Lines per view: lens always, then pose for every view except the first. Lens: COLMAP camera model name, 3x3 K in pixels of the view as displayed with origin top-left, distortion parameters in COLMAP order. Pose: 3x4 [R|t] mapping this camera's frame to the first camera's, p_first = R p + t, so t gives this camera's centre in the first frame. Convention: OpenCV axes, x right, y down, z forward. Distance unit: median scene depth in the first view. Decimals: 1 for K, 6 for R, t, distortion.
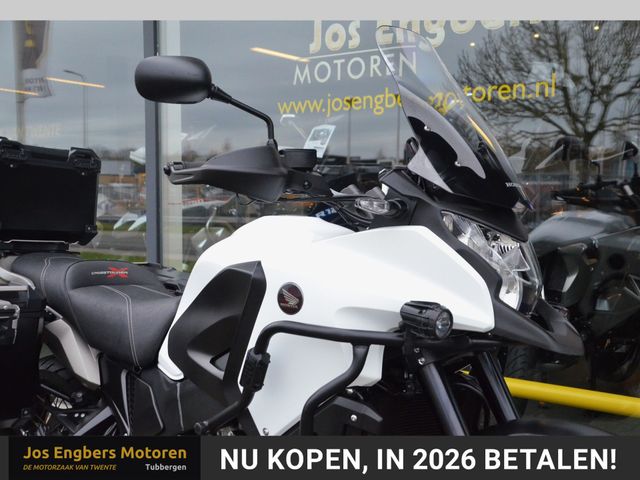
lens RADIAL K [[847.3, 0, 324.2], [0, 847.3, 239.1], [0, 0, 1]] dist [0.110390, 0.000000]
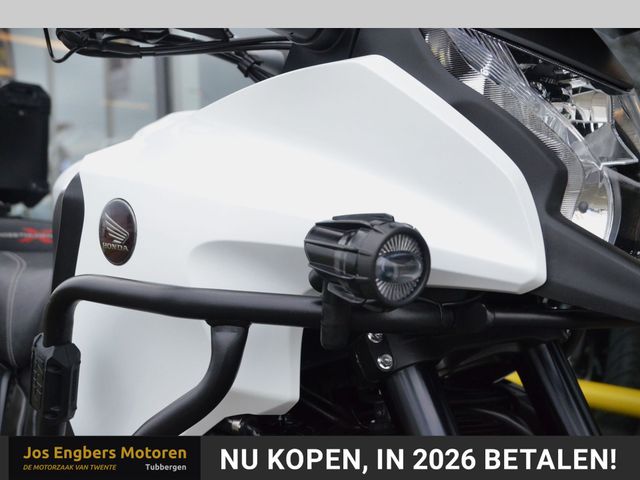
lens RADIAL K [[781.9, 0, 314.4], [0, 781.9, 244.7], [0, 0, 1]] dist [0.089555, 0.000000]
pose [[0.988698, -0.015636, -0.149100, 0.143330], [0.015508, 0.999878, -0.002021, 0.083384], [0.149114, -0.000314, 0.988820, 0.596979]]
